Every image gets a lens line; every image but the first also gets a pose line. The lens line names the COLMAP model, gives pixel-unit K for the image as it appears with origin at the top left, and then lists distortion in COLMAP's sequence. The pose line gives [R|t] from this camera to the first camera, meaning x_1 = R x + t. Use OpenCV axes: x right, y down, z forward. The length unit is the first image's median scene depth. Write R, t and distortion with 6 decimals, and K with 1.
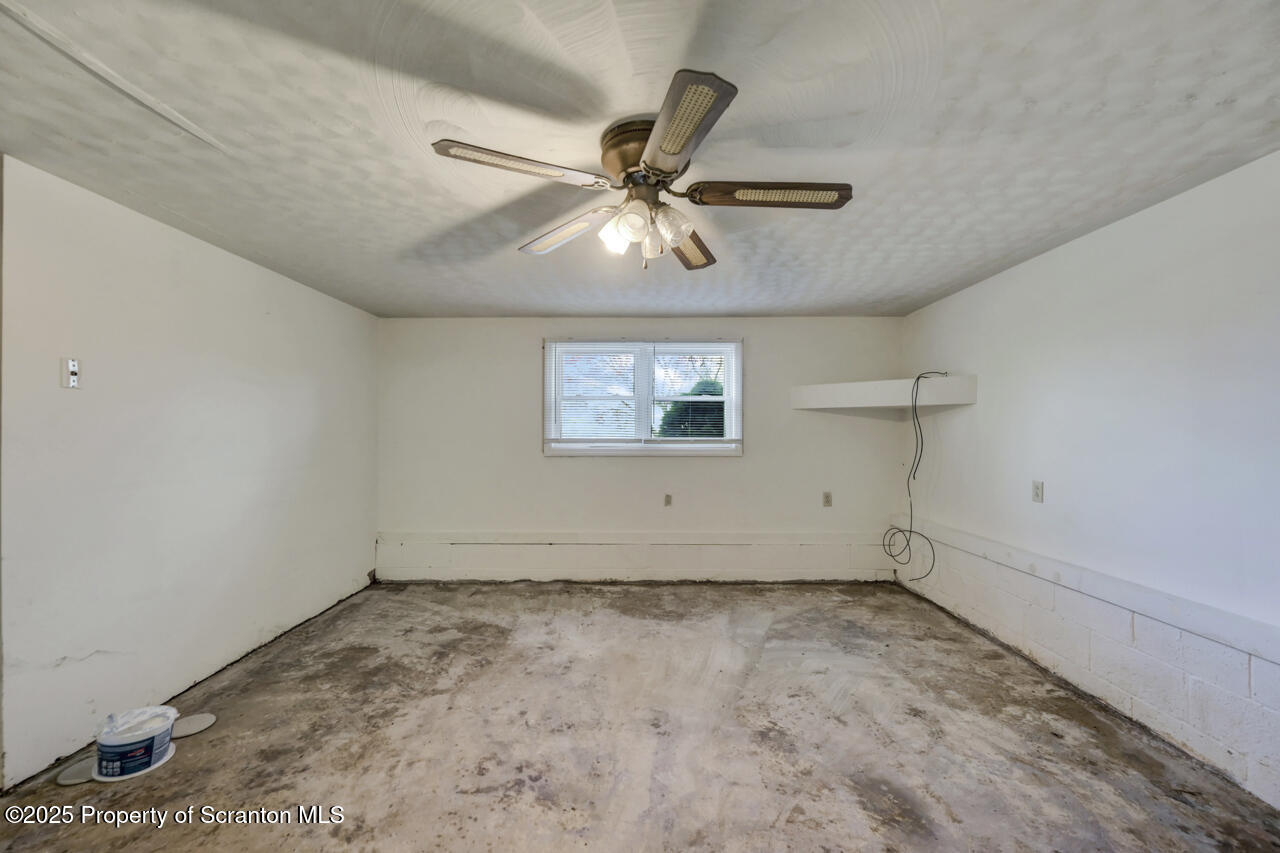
lens RADIAL K [[508.8, 0, 639.7], [0, 508.8, 434.0], [0, 0, 1]] dist [-0.001416, 0.000068]
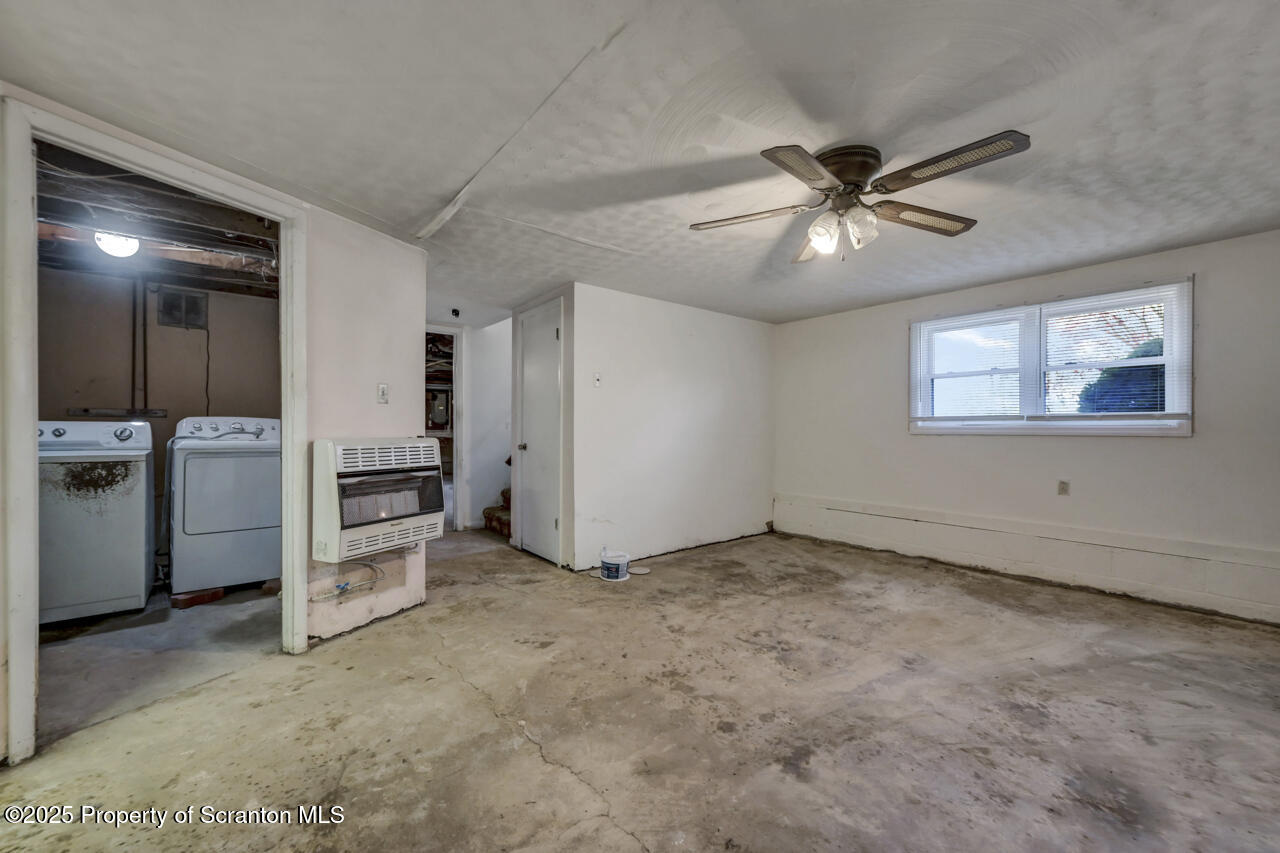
lens RADIAL K [[510.9, 0, 642.1], [0, 510.9, 433.0], [0, 0, 1]] dist [-0.000898, 0.000076]
pose [[0.634724, 0.005848, -0.772717, 0.412009], [-0.004421, 0.999982, 0.003937, 0.060803], [0.772726, 0.000918, 0.634739, -0.115078]]
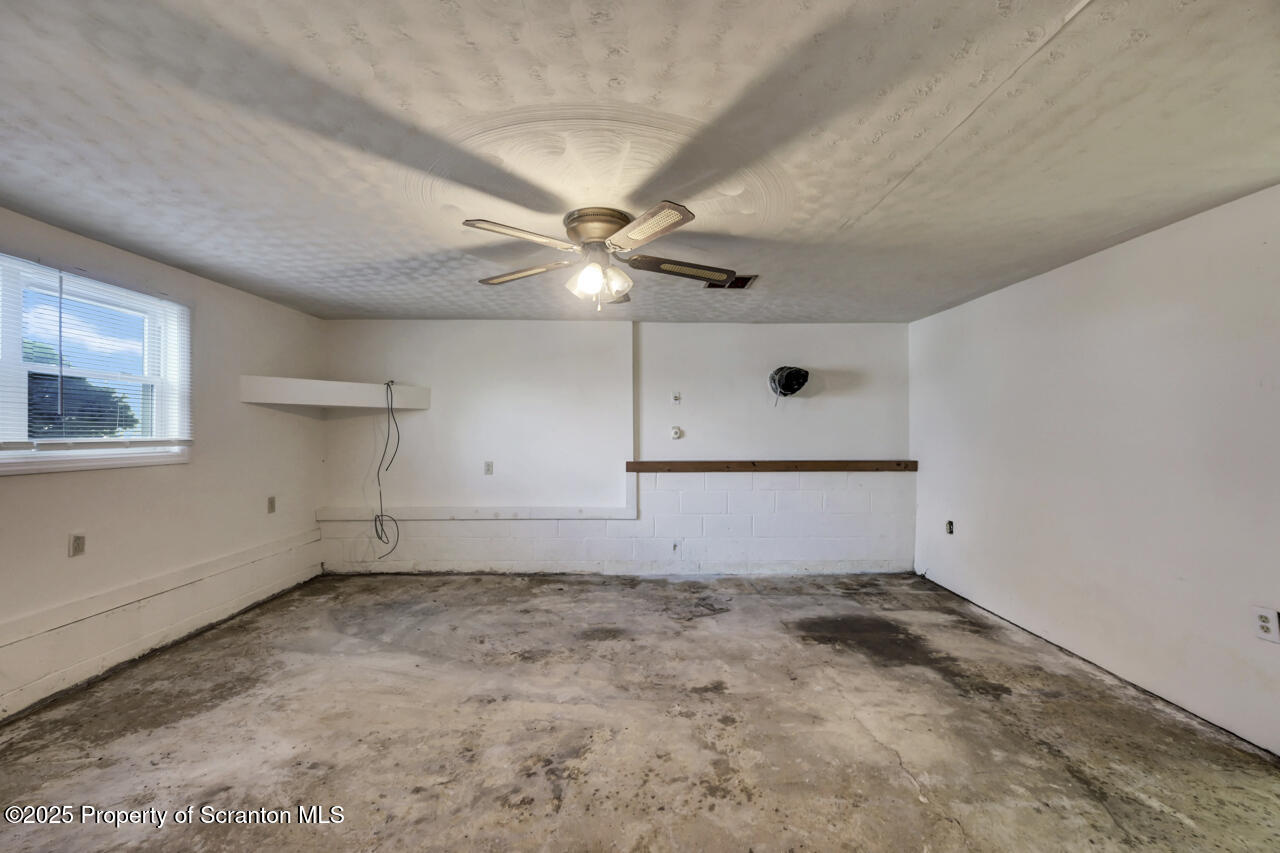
lens RADIAL K [[510.9, 0, 642.1], [0, 510.9, 433.0], [0, 0, 1]] dist [-0.000898, 0.000076]
pose [[-0.018680, -0.002487, 0.999822, -0.848069], [0.001122, 0.999996, 0.002508, -0.000580], [-0.999825, 0.001168, -0.018677, 0.557799]]
